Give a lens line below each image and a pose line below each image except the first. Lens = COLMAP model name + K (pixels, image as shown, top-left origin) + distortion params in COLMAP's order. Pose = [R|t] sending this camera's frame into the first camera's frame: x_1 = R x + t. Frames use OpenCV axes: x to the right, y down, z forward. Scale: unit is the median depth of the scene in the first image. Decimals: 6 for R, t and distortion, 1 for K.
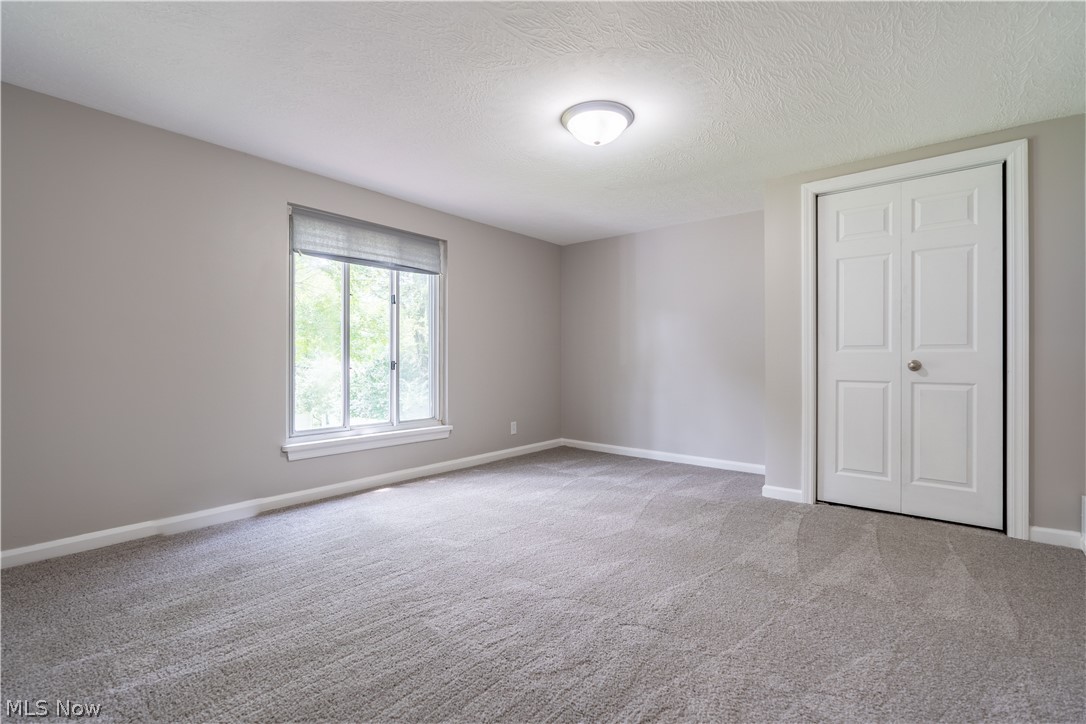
lens RADIAL K [[492.8, 0, 546.6], [0, 492.8, 359.7], [0, 0, 1]] dist [-0.002295, 0.000192]
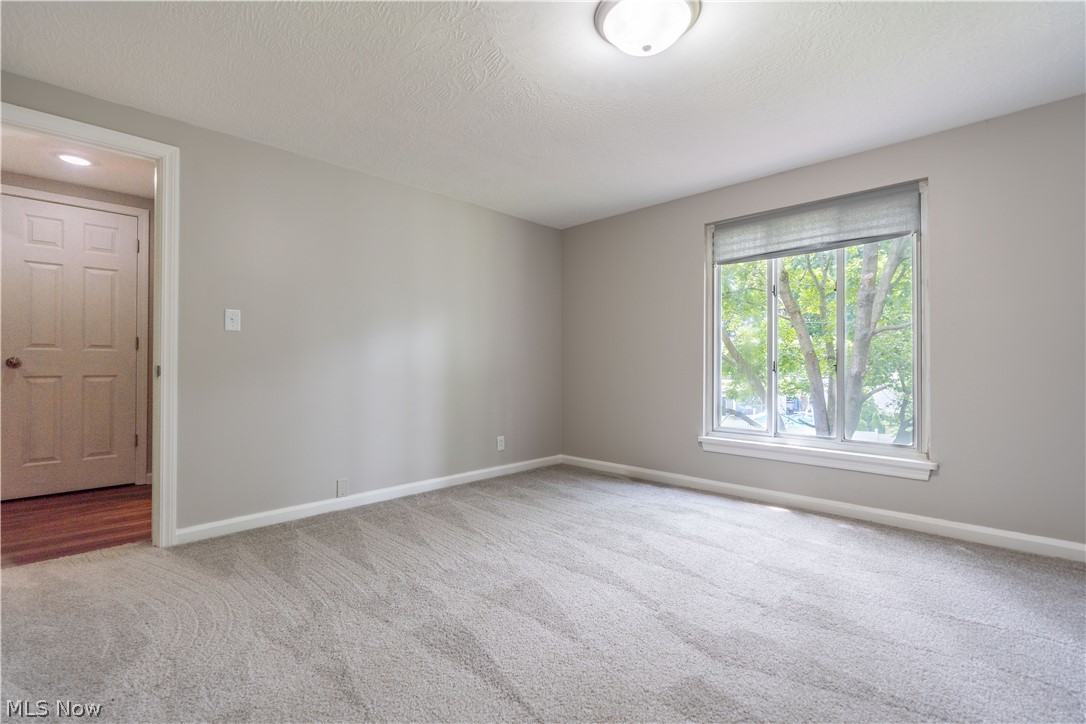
lens RADIAL K [[492.8, 0, 546.6], [0, 492.8, 359.7], [0, 0, 1]] dist [-0.002295, 0.000192]
pose [[-0.090726, -0.010970, -0.995815, 0.601887], [0.000612, 0.999939, -0.011071, 0.007496], [0.995876, -0.001614, -0.090714, 0.688789]]
